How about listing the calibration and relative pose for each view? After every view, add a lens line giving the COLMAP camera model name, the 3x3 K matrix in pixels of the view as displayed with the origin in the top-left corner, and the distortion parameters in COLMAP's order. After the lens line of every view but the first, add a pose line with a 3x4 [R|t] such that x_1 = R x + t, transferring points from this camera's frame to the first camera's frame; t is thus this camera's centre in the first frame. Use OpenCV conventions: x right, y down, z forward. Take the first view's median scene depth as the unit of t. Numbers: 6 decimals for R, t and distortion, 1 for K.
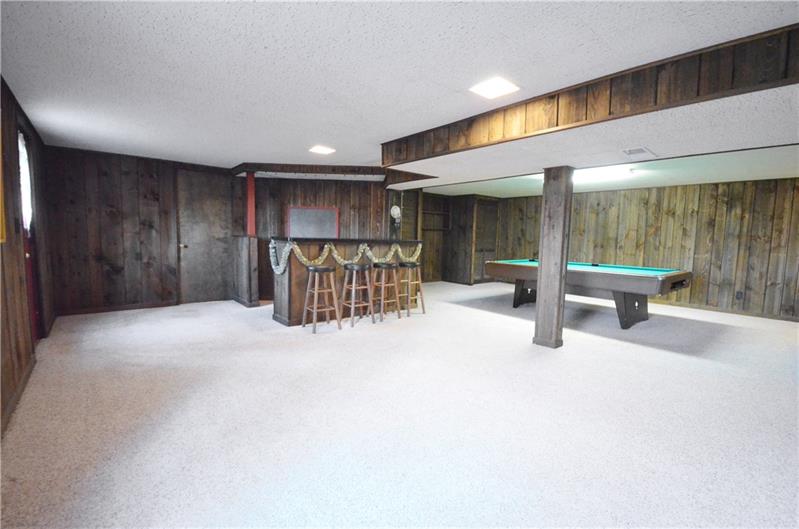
lens RADIAL K [[360.2, 0, 396.5], [0, 360.2, 266.6], [0, 0, 1]] dist [-0.002325, -0.000588]
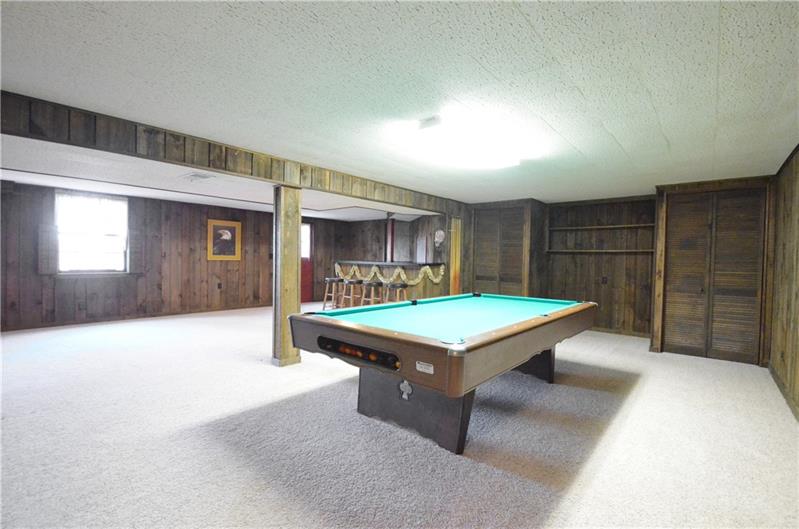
lens RADIAL K [[360.2, 0, 396.5], [0, 360.2, 266.6], [0, 0, 1]] dist [-0.002325, -0.000588]
pose [[0.165620, 0.000666, -0.986190, 1.114912], [-0.074108, 0.997181, -0.011772, -0.048349], [0.983401, 0.075035, 0.165202, 0.802371]]
